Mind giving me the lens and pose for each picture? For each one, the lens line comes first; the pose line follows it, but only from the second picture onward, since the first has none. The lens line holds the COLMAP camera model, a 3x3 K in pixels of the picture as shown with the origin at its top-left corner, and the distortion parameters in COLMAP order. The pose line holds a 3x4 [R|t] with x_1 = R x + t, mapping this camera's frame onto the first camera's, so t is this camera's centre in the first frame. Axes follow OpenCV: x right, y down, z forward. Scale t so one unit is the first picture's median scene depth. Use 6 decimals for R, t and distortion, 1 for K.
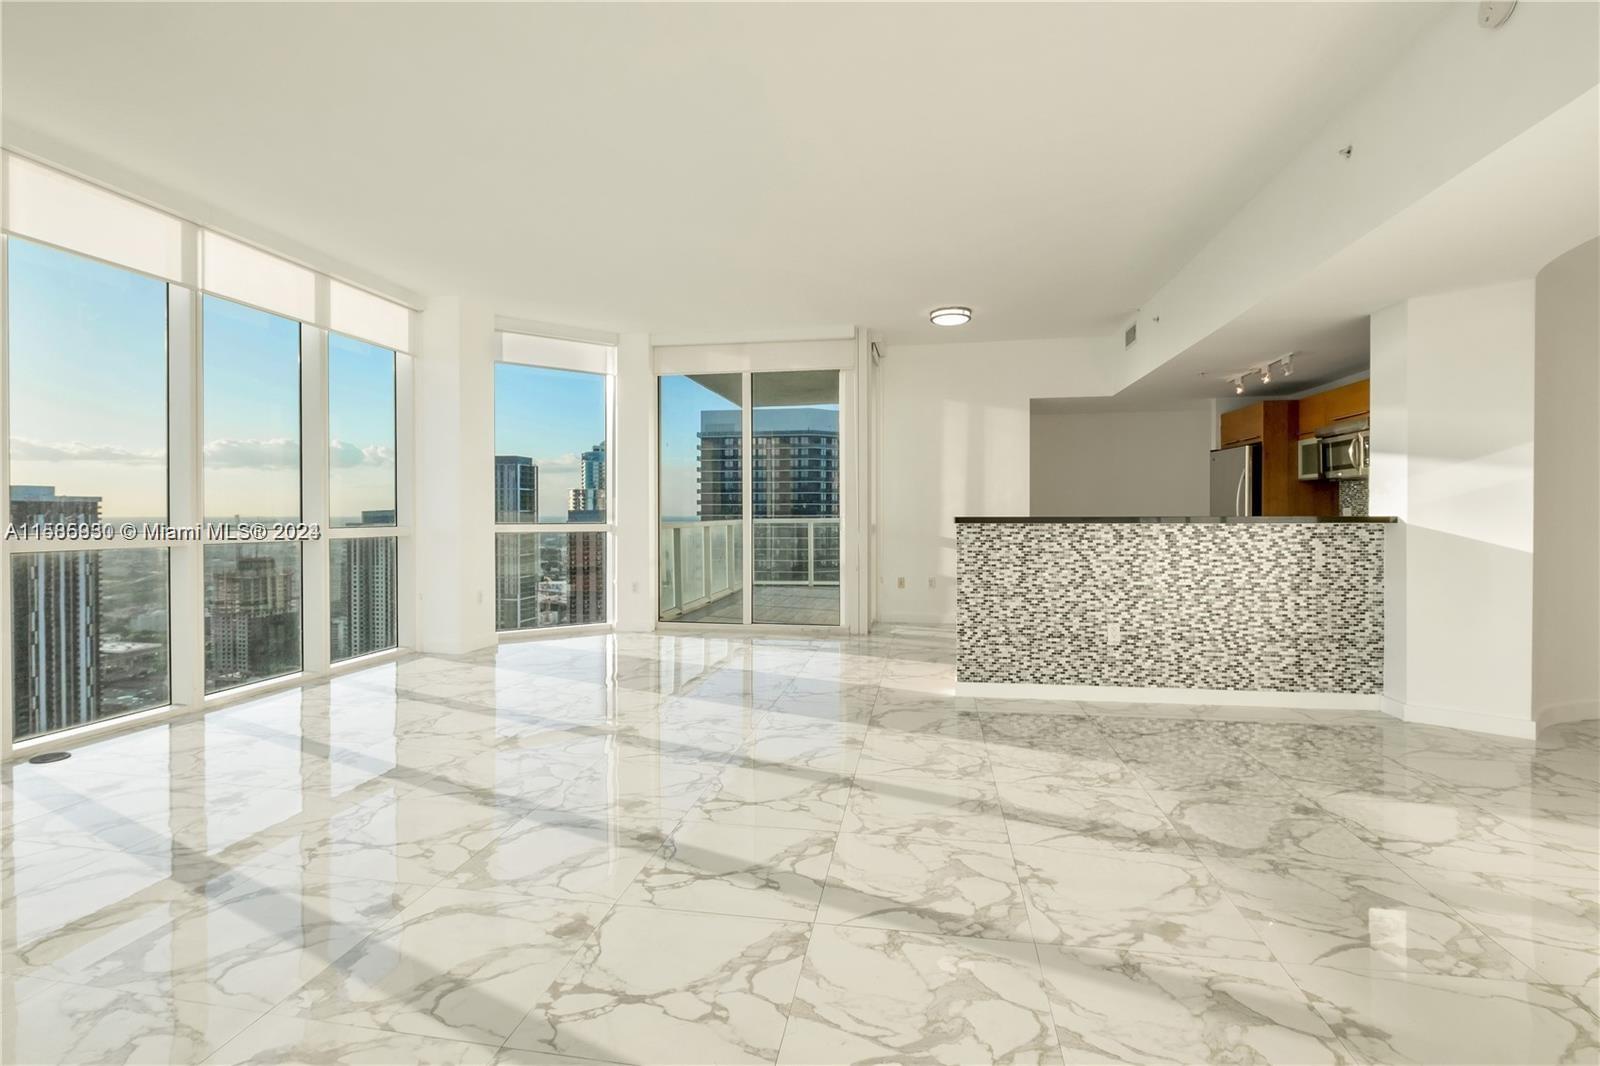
lens RADIAL K [[748.8, 0, 803.7], [0, 748.8, 487.6], [0, 0, 1]] dist [-0.001086, -0.000540]
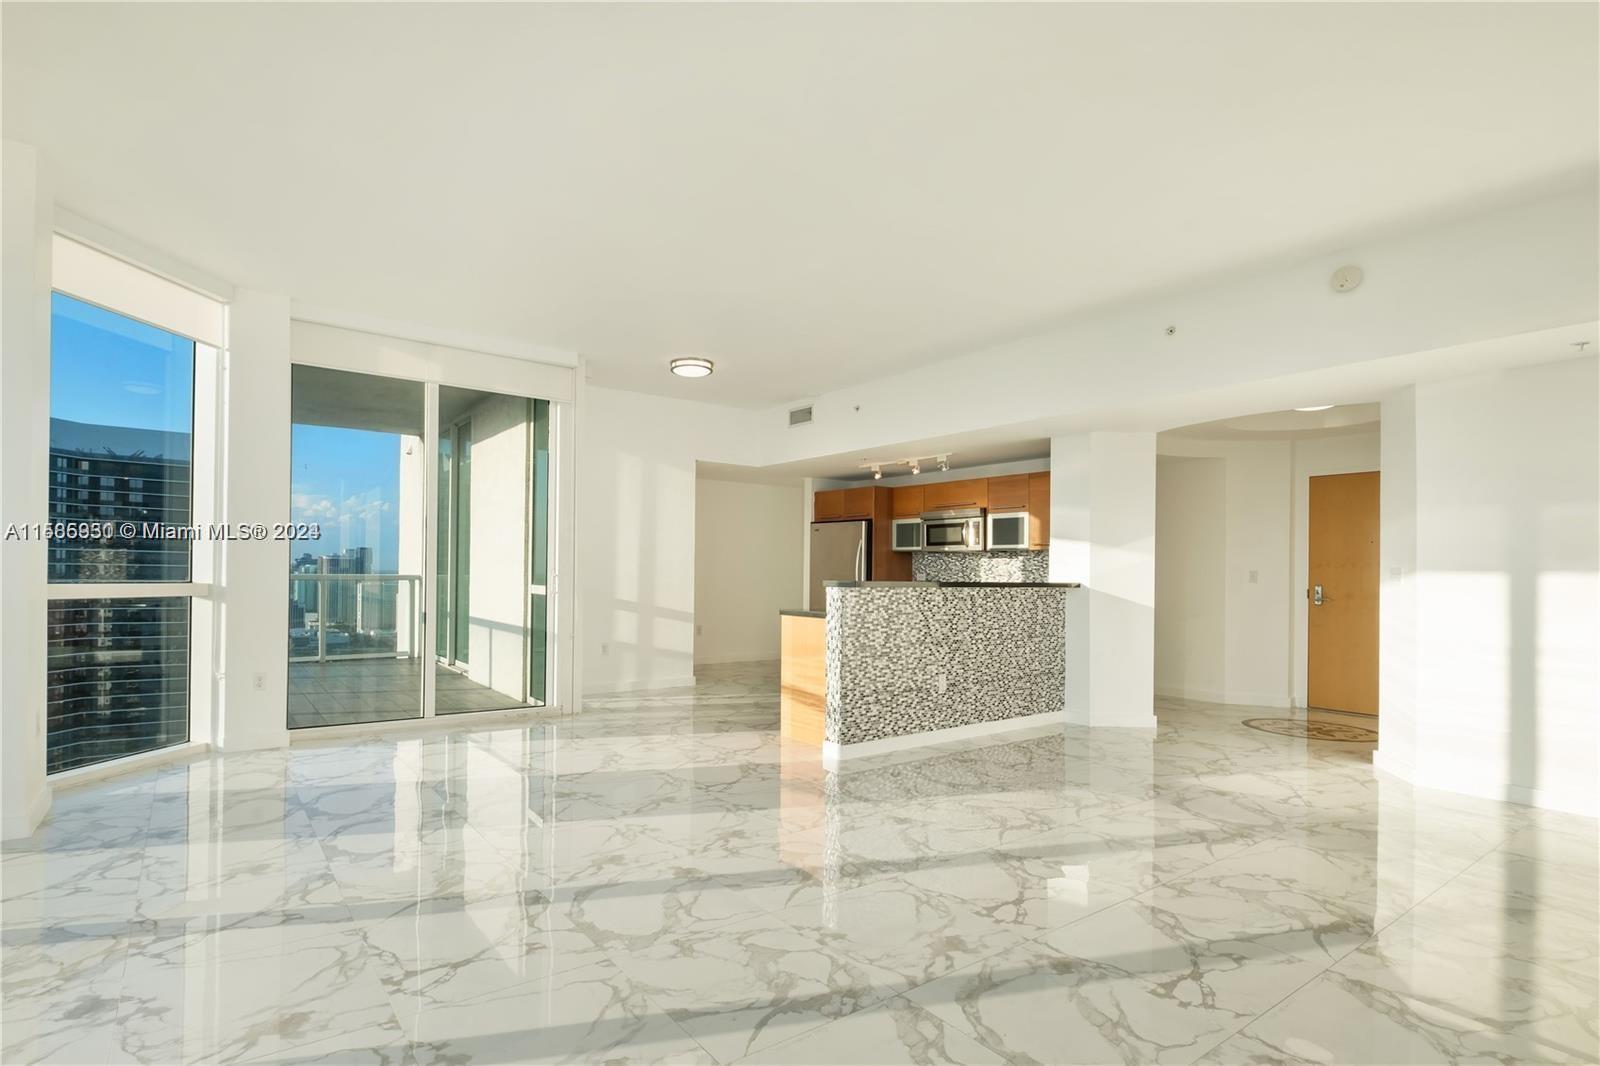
lens RADIAL K [[753.2, 0, 800.0], [0, 753.2, 533.0], [0, 0, 1]] dist [0.000150, -0.000597]
pose [[0.714907, 0.051048, 0.697354, -0.567897], [-0.040777, 0.998678, -0.031303, 0.009519], [-0.698030, -0.006057, 0.716043, 0.328953]]
